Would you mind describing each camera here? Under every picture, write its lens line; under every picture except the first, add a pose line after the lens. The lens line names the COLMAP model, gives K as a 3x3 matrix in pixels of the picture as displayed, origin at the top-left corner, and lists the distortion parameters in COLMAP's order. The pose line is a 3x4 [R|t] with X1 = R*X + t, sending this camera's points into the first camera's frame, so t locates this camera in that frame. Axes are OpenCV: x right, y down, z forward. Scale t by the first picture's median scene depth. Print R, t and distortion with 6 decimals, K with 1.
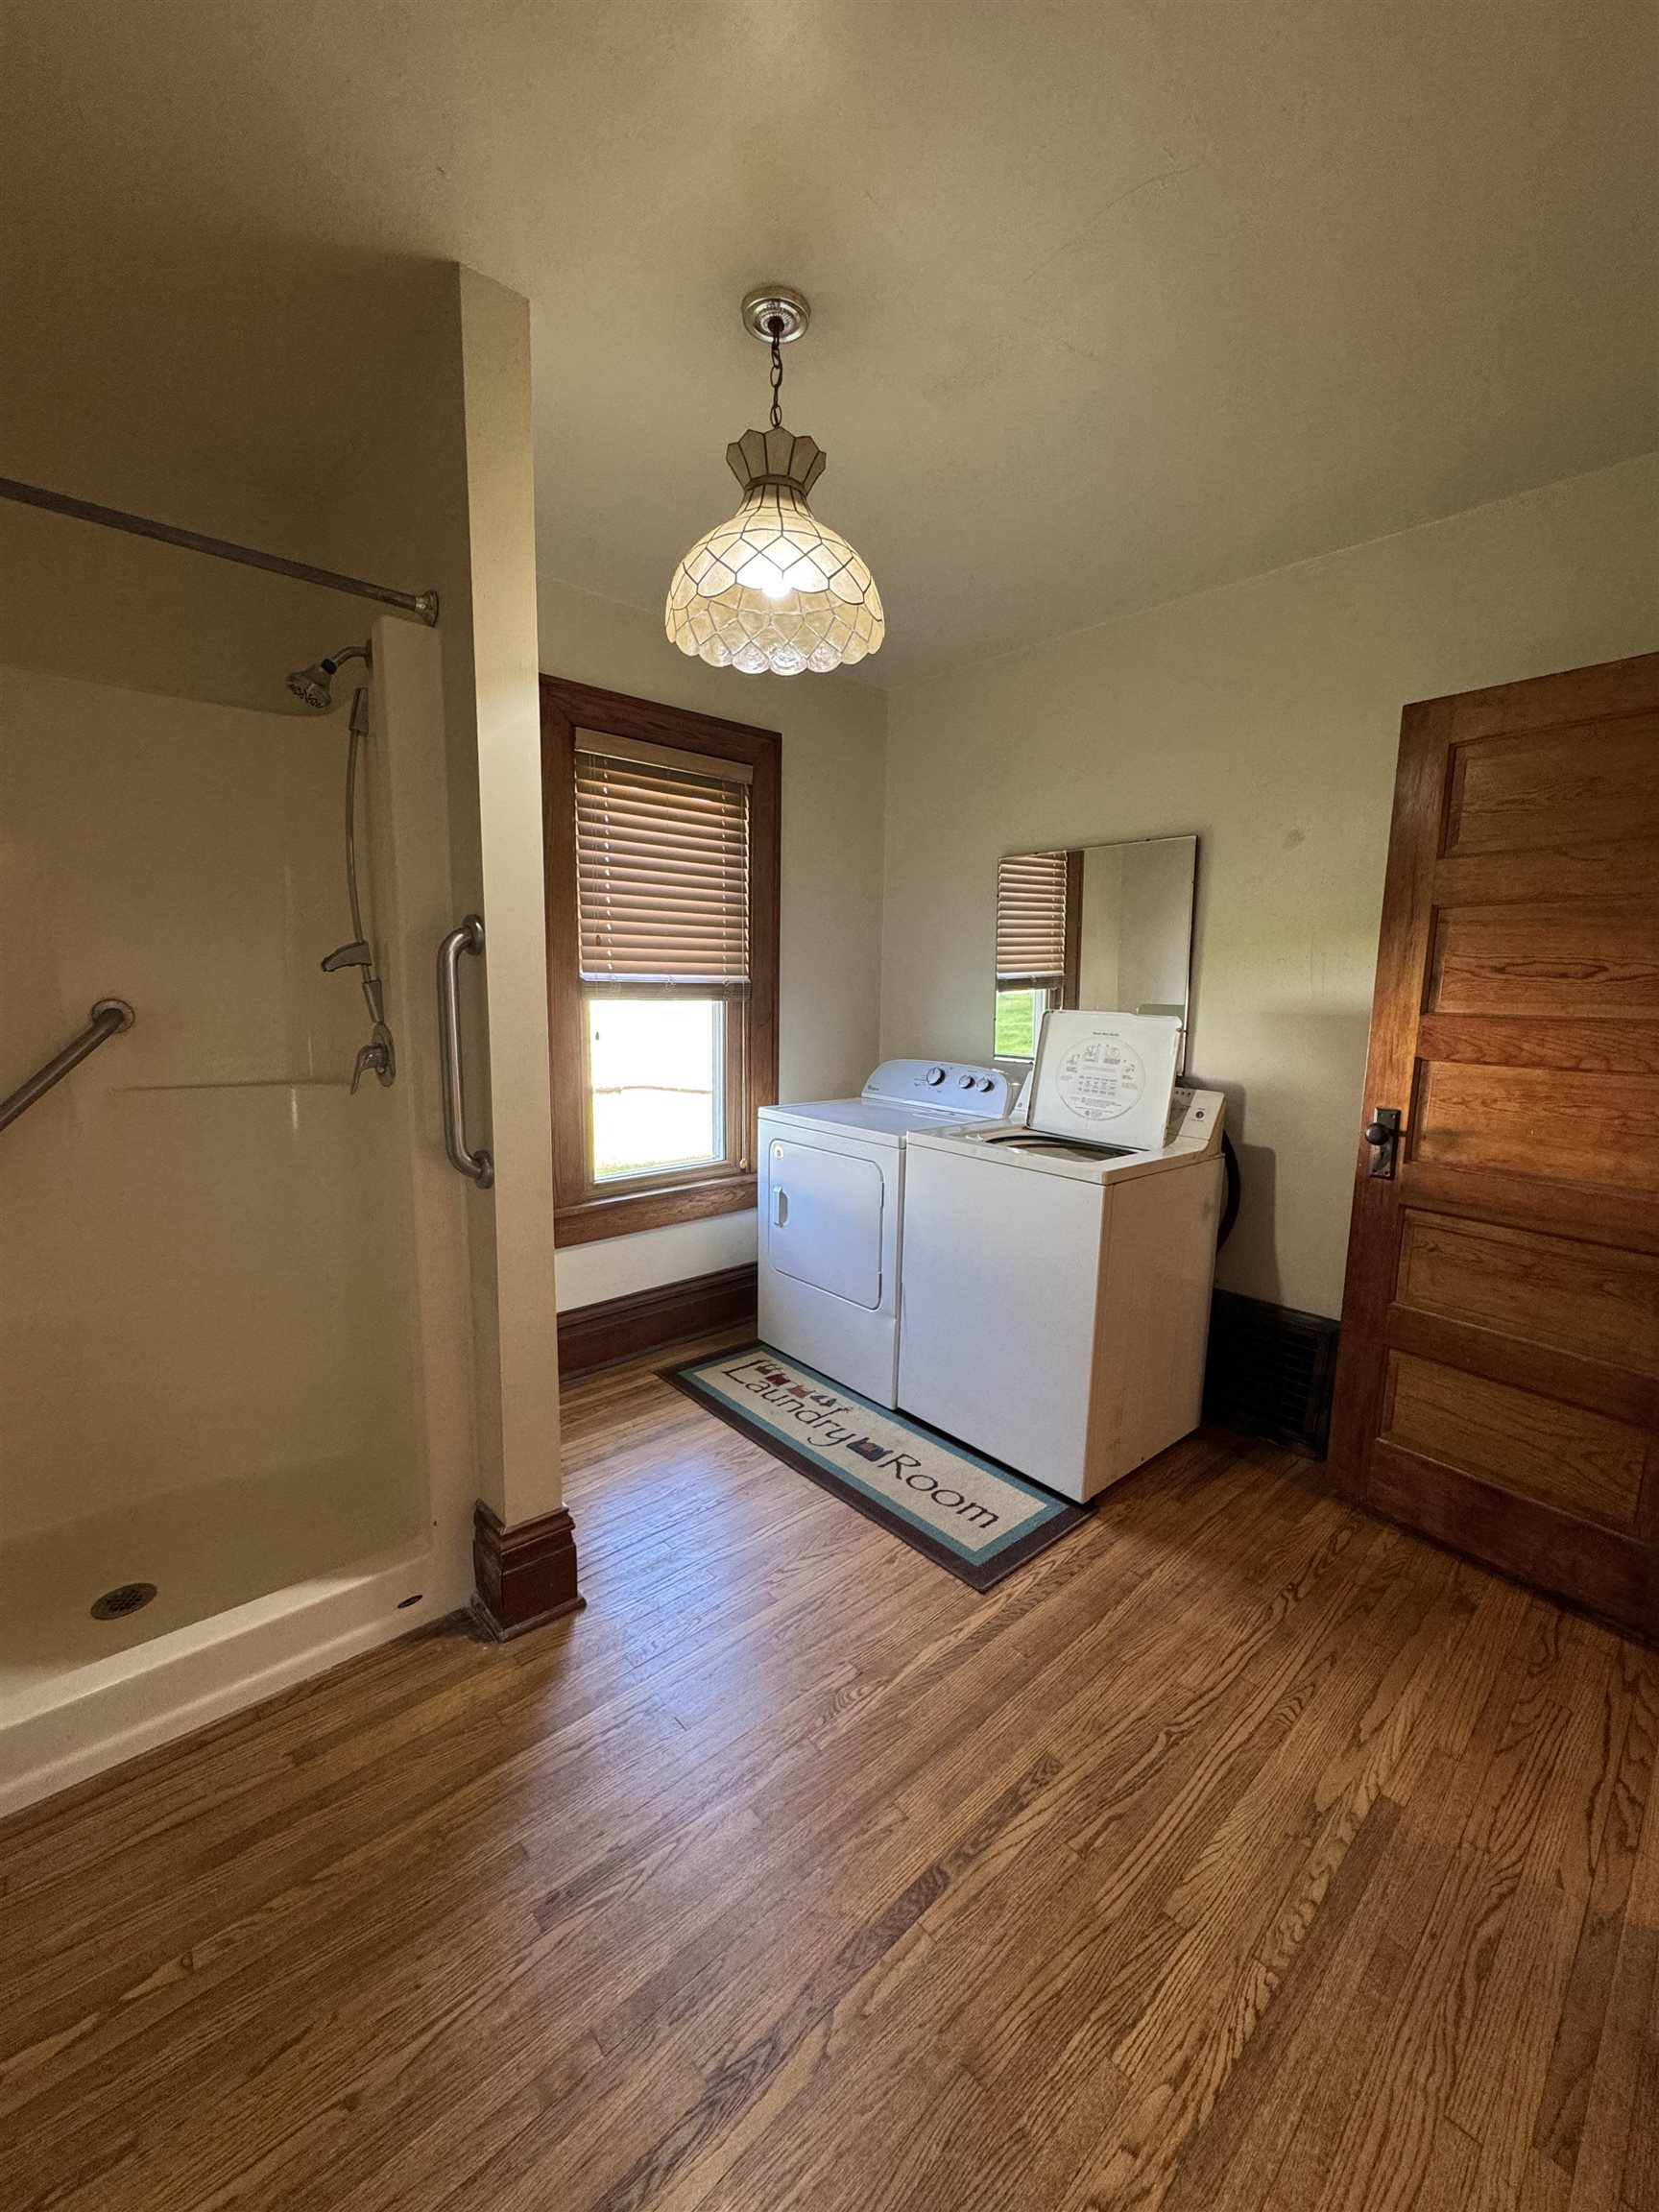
lens RADIAL K [[885.4, 0, 831.3], [0, 885.4, 1105.0], [0, 0, 1]] dist [-0.001664, 0.000332]
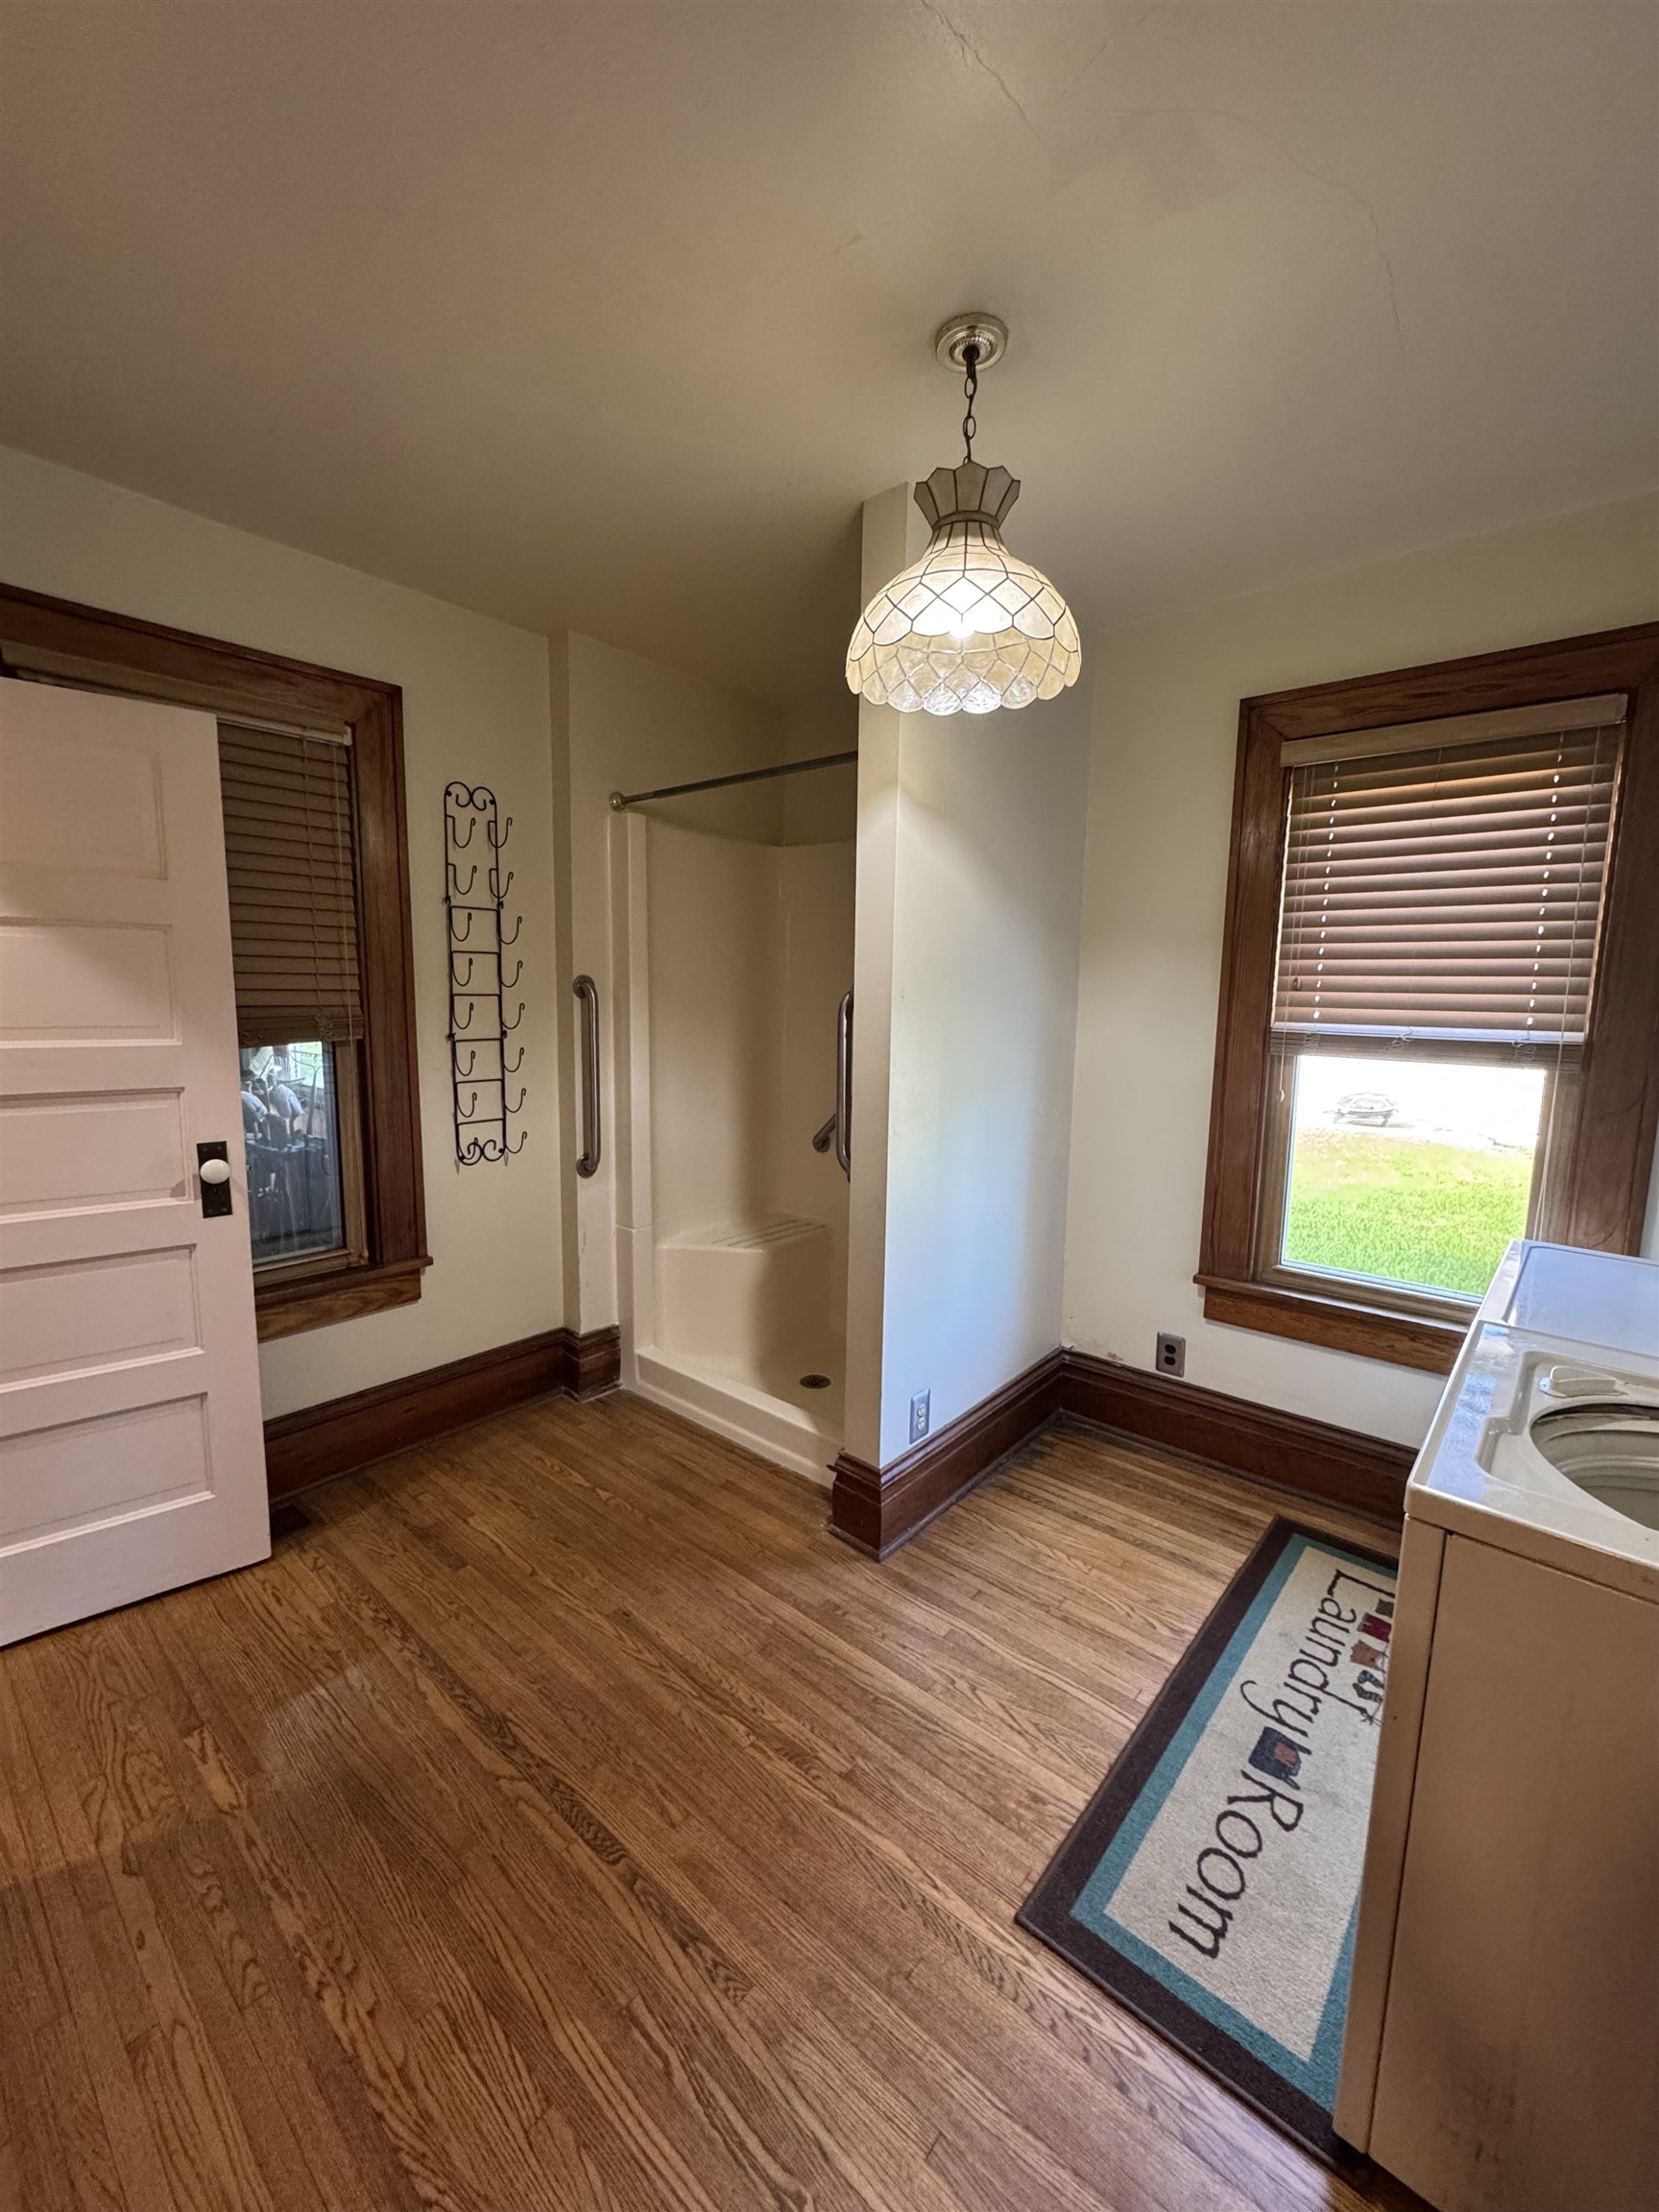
lens RADIAL K [[885.4, 0, 830.2], [0, 885.4, 1104.9], [0, 0, 1]] dist [-0.001664, 0.000332]
pose [[0.121751, 0.119786, -0.985306, 0.832269], [-0.152385, 0.983178, 0.100698, -0.142106], [0.980793, 0.137886, 0.137957, 0.729345]]
